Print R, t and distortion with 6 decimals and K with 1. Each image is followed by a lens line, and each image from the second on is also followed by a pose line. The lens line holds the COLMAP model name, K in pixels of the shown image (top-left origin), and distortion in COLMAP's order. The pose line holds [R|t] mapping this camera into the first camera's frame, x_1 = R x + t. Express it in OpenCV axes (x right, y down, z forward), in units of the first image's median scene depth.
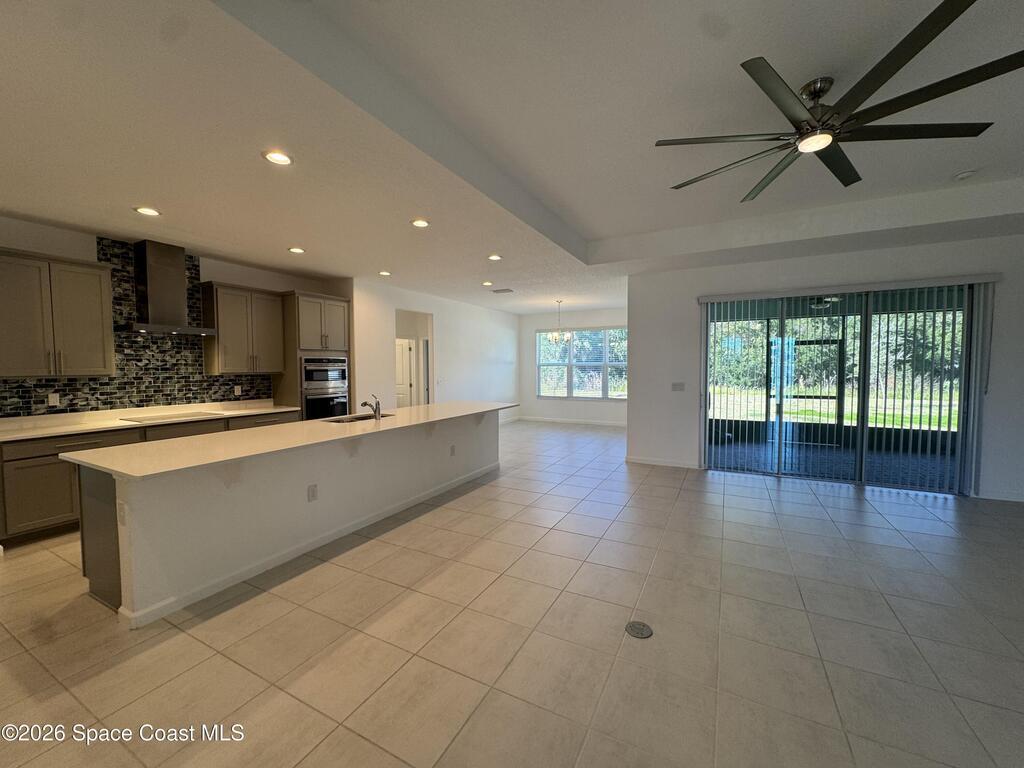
lens RADIAL K [[408.7, 0, 510.8], [0, 408.7, 385.7], [0, 0, 1]] dist [-0.001491, -0.000149]
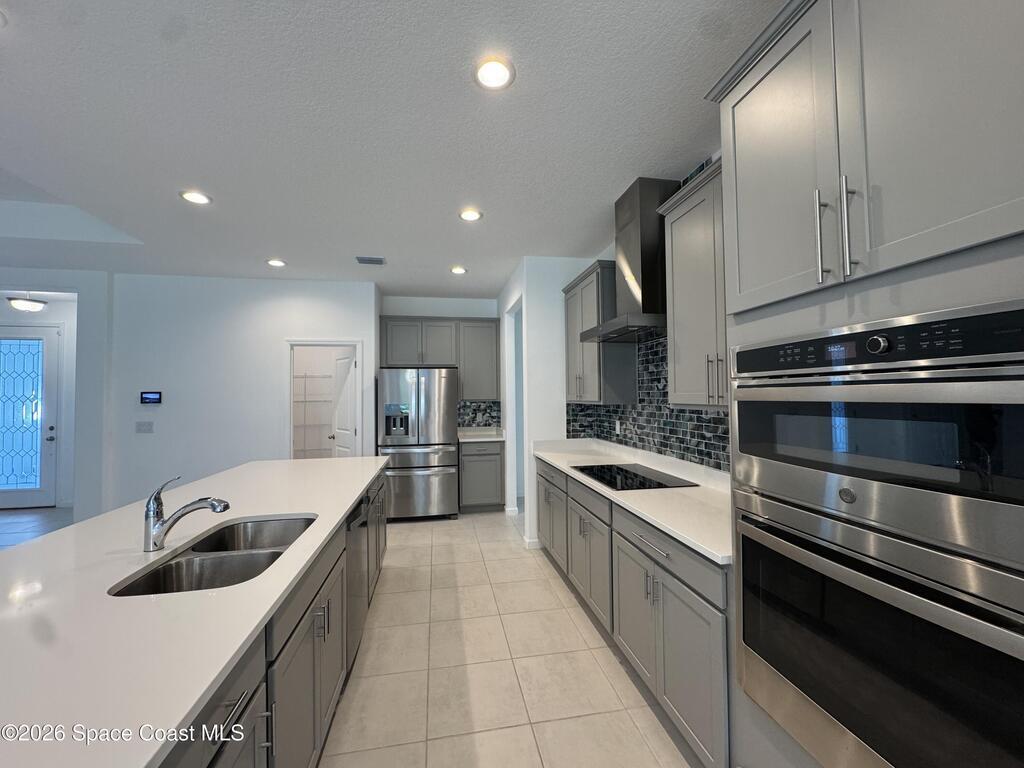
lens RADIAL K [[408.7, 0, 508.2], [0, 408.7, 386.0], [0, 0, 1]] dist [-0.001491, -0.000149]
pose [[-0.785591, 0.000004, -0.618746, -0.313457], [-0.014959, 0.999708, 0.018999, -0.060279], [0.618565, 0.024182, -0.785361, 1.318009]]
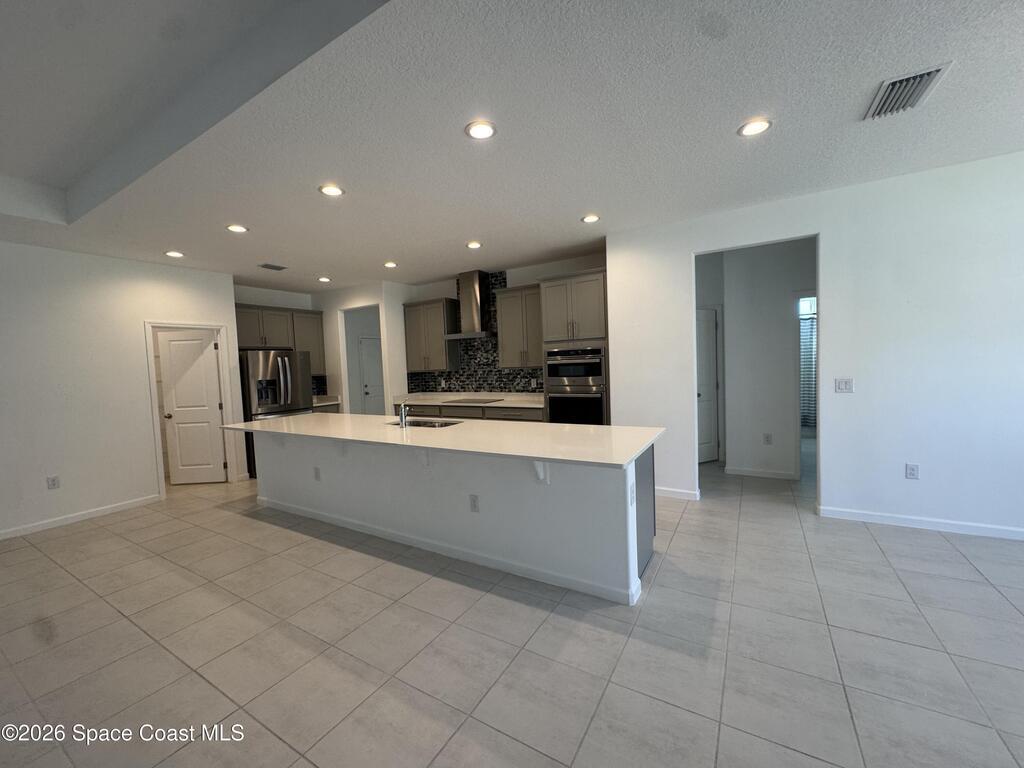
lens RADIAL K [[408.7, 0, 506.6], [0, 408.7, 382.9], [0, 0, 1]] dist [-0.001491, -0.000149]
pose [[-0.056662, 0.055500, -0.996850, 0.479652], [-0.007783, 0.998399, 0.056028, -0.057144], [0.998363, 0.010933, -0.056139, 1.150690]]
